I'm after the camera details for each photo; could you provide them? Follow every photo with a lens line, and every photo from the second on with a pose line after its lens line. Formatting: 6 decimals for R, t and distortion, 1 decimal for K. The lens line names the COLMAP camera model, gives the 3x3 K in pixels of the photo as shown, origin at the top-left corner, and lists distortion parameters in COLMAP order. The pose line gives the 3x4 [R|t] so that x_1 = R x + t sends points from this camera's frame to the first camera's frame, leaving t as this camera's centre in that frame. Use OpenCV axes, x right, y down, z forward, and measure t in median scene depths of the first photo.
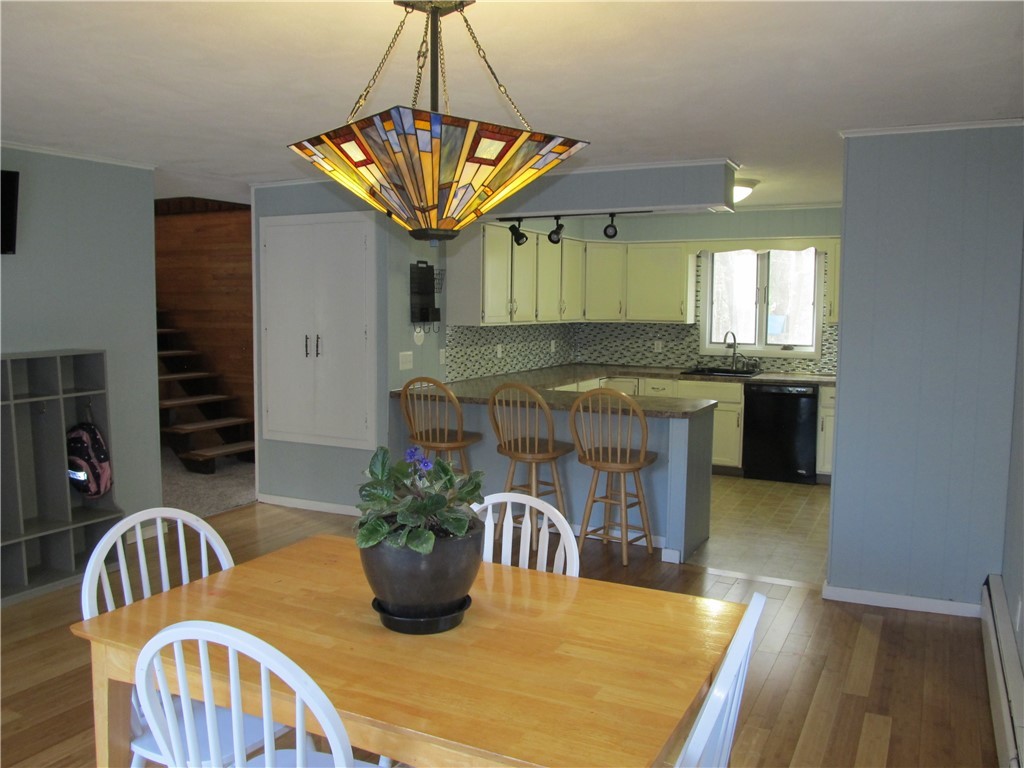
lens RADIAL K [[854.3, 0, 512.9], [0, 854.3, 386.8], [0, 0, 1]] dist [-0.071205, 0.016869]
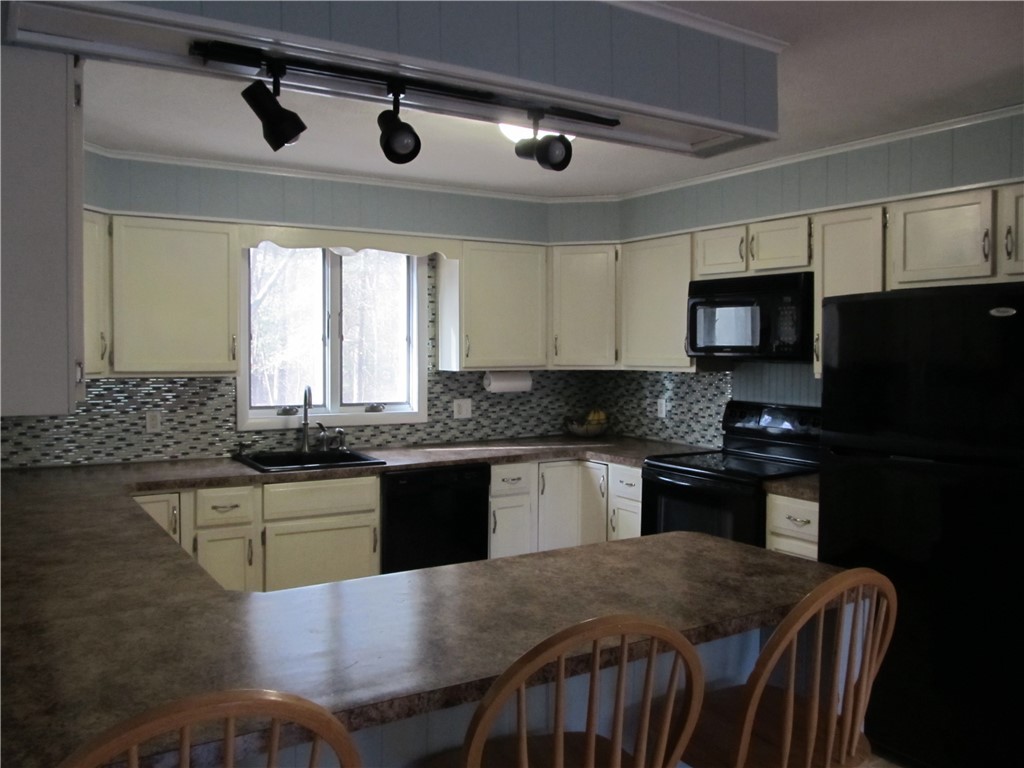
lens RADIAL K [[854.3, 0, 513.8], [0, 854.3, 382.2], [0, 0, 1]] dist [-0.071205, 0.016869]
pose [[0.485250, -0.038221, 0.873539, -0.175182], [0.083525, 0.996502, -0.002796, -0.054065], [-0.870377, 0.074319, 0.486745, 0.593766]]
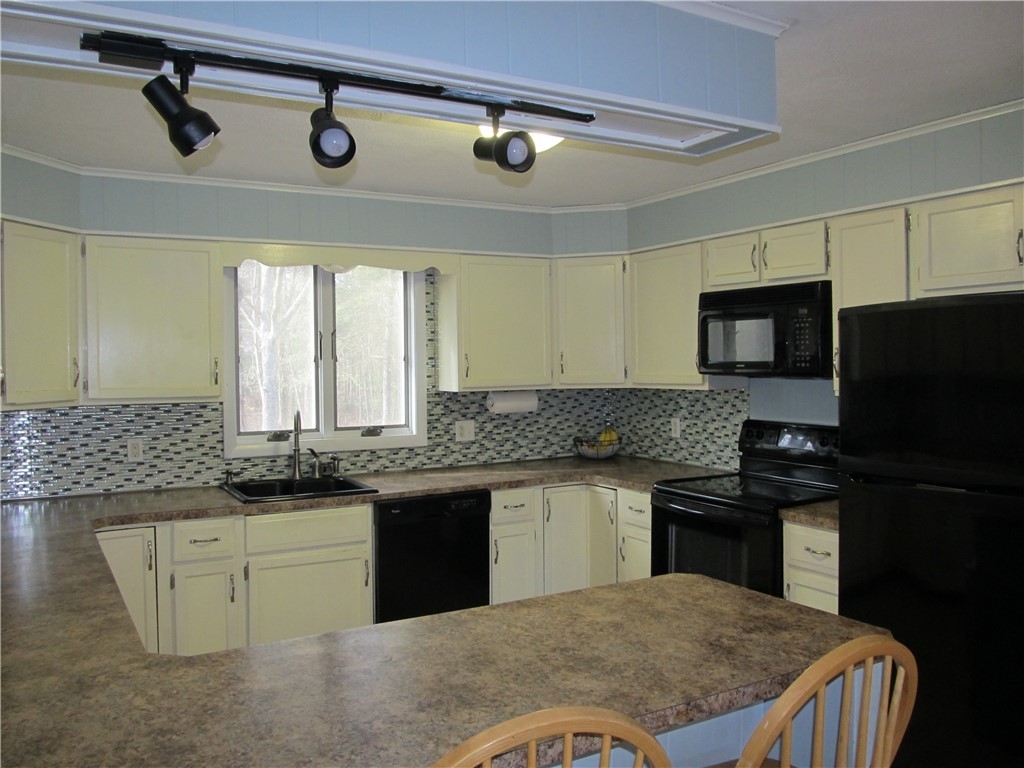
lens RADIAL K [[854.3, 0, 512.4], [0, 854.3, 381.6], [0, 0, 1]] dist [-0.071205, 0.016869]
pose [[0.519037, -0.031049, 0.854188, -0.135922], [0.097284, 0.994992, -0.022947, -0.057015], [-0.849198, 0.095009, 0.519458, 0.591742]]
